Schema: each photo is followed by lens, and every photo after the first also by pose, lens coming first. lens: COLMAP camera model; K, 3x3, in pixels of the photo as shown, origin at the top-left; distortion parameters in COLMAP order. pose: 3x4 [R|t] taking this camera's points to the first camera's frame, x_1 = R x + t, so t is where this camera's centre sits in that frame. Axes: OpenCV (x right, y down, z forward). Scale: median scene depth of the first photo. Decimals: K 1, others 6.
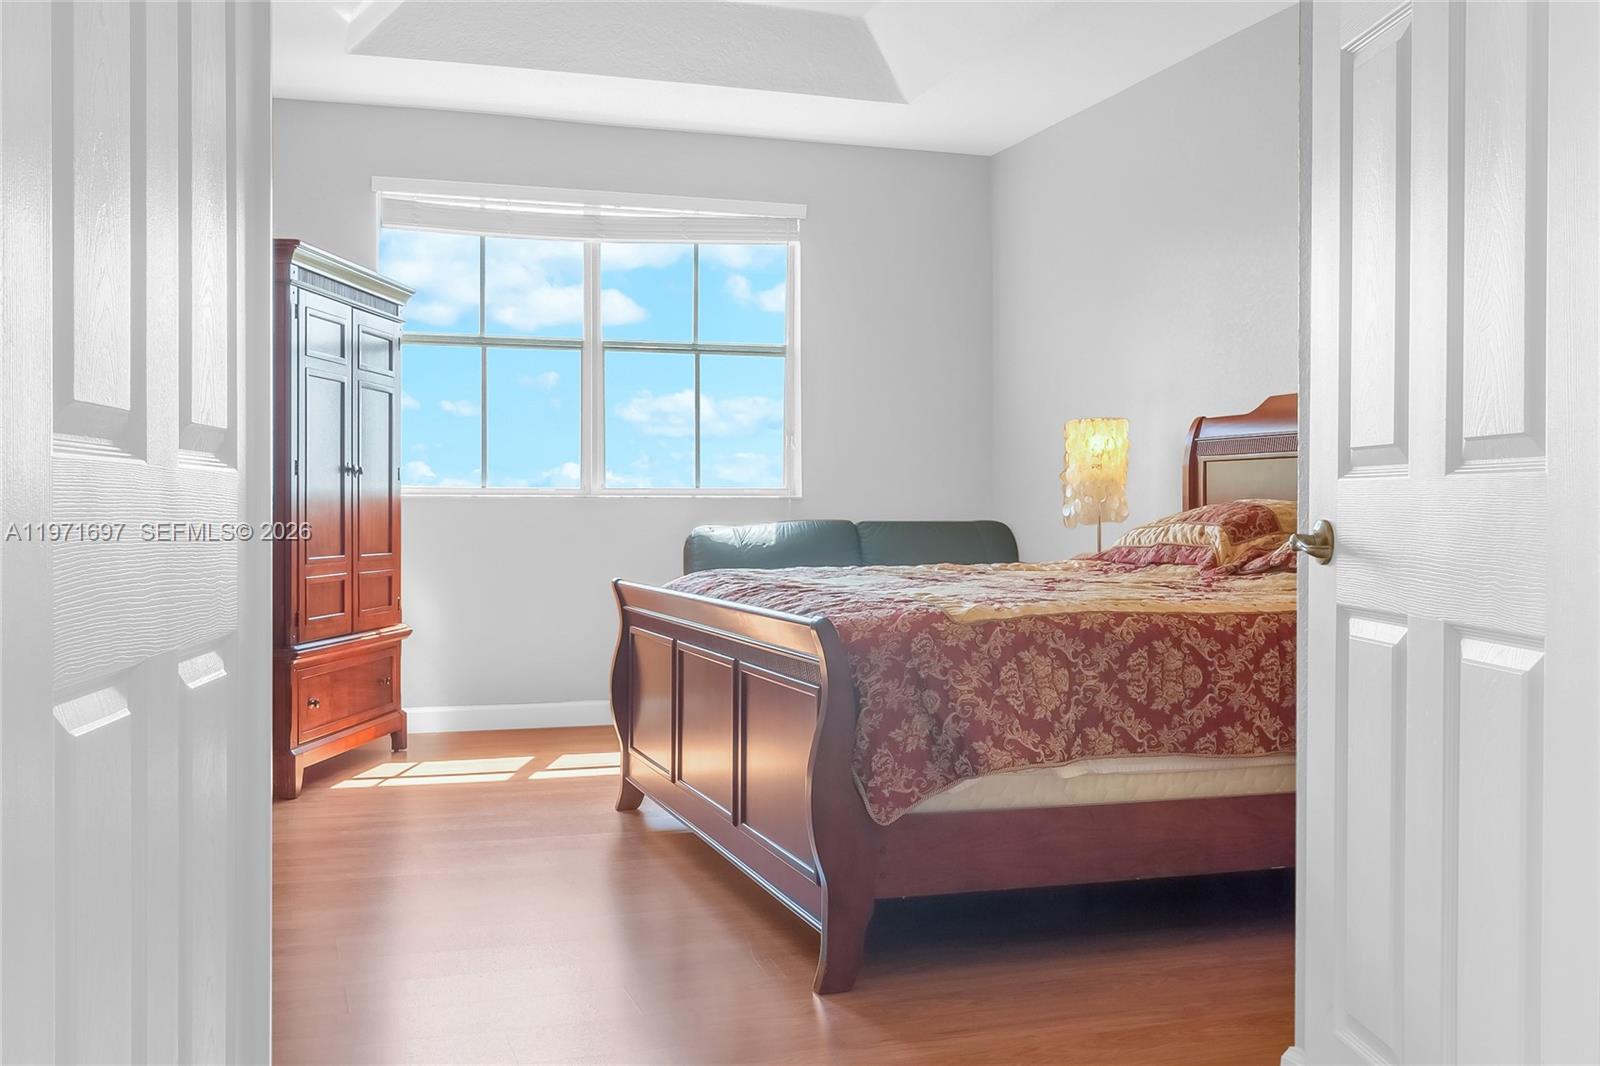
lens RADIAL K [[1568.6, 0, 800.0], [0, 1568.6, 533.0], [0, 0, 1]] dist [-0.000976, 0.000486]
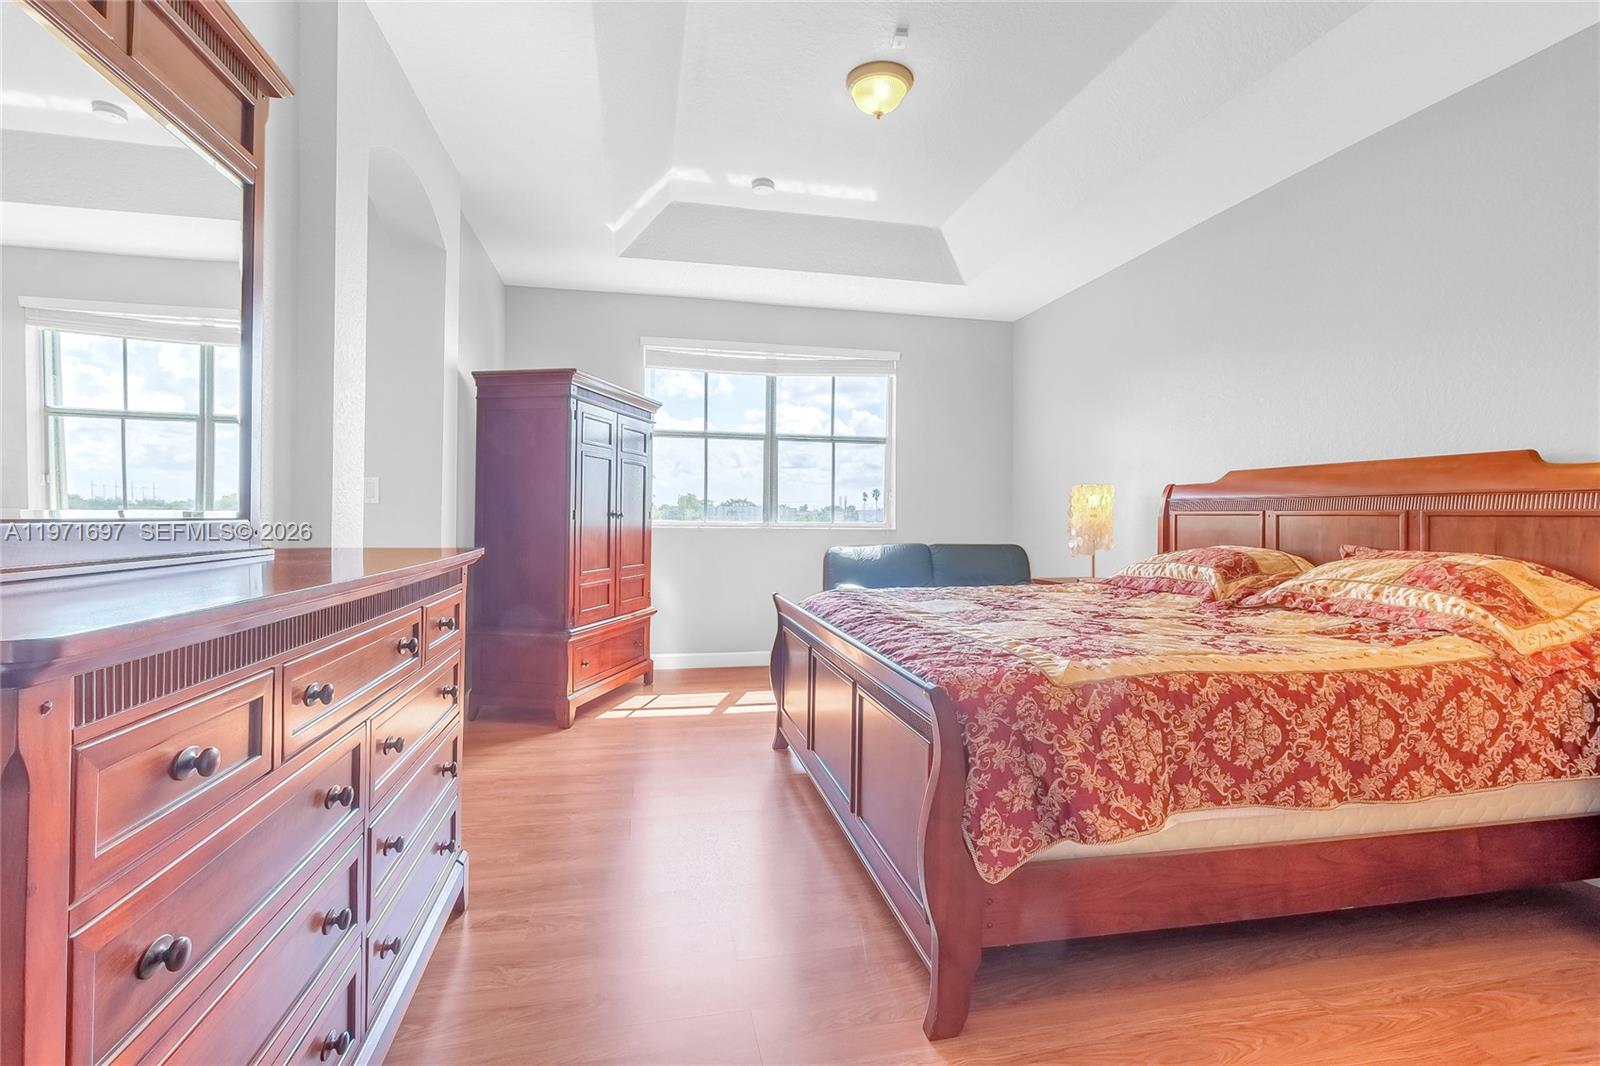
lens RADIAL K [[744.7, 0, 804.4], [0, 744.7, 518.7], [0, 0, 1]] dist [-0.000363, -0.000219]
pose [[0.993962, 0.010722, -0.109195, -0.019040], [-0.012154, 0.999848, -0.012460, -0.048793], [0.109045, 0.013712, 0.993942, 0.449027]]
